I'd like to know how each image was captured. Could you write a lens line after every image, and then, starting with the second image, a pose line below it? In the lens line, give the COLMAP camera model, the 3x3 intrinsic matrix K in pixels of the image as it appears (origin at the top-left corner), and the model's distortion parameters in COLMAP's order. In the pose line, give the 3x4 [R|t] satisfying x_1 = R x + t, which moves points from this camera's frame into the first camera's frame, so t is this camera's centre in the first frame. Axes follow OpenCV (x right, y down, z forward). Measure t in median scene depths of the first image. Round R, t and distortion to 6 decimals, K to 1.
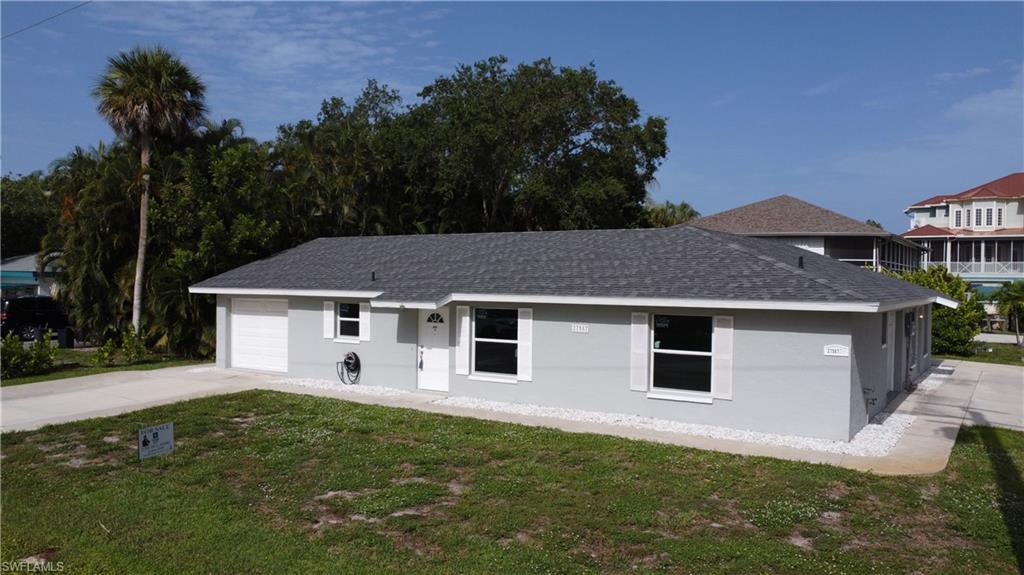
lens RADIAL K [[771.5, 0, 520.2], [0, 771.5, 284.1], [0, 0, 1]] dist [-0.000814, -0.004508]
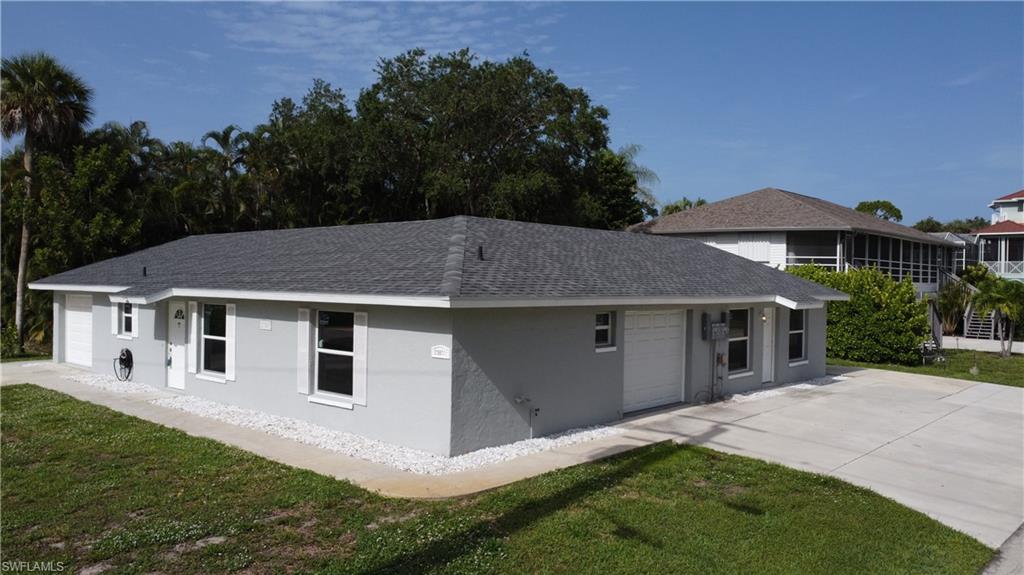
lens RADIAL K [[771.5, 0, 520.2], [0, 771.5, 284.1], [0, 0, 1]] dist [-0.000814, -0.004508]
pose [[0.987465, 0.001211, -0.157833, 0.434780], [-0.001976, 0.999987, -0.004691, 0.009234], [0.157825, 0.004944, 0.987455, 0.104434]]
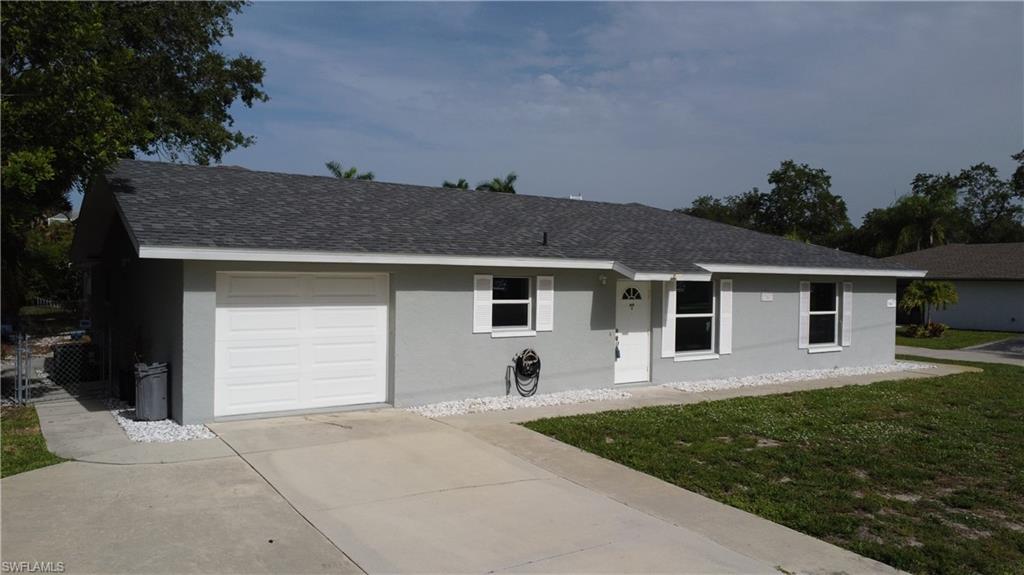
lens RADIAL K [[771.5, 0, 520.2], [0, 771.5, 284.1], [0, 0, 1]] dist [-0.000814, -0.004508]
pose [[0.386066, -0.012229, 0.922390, -0.847853], [-0.005674, 0.999862, 0.015631, 0.020126], [-0.922454, -0.011268, 0.385943, 0.742856]]
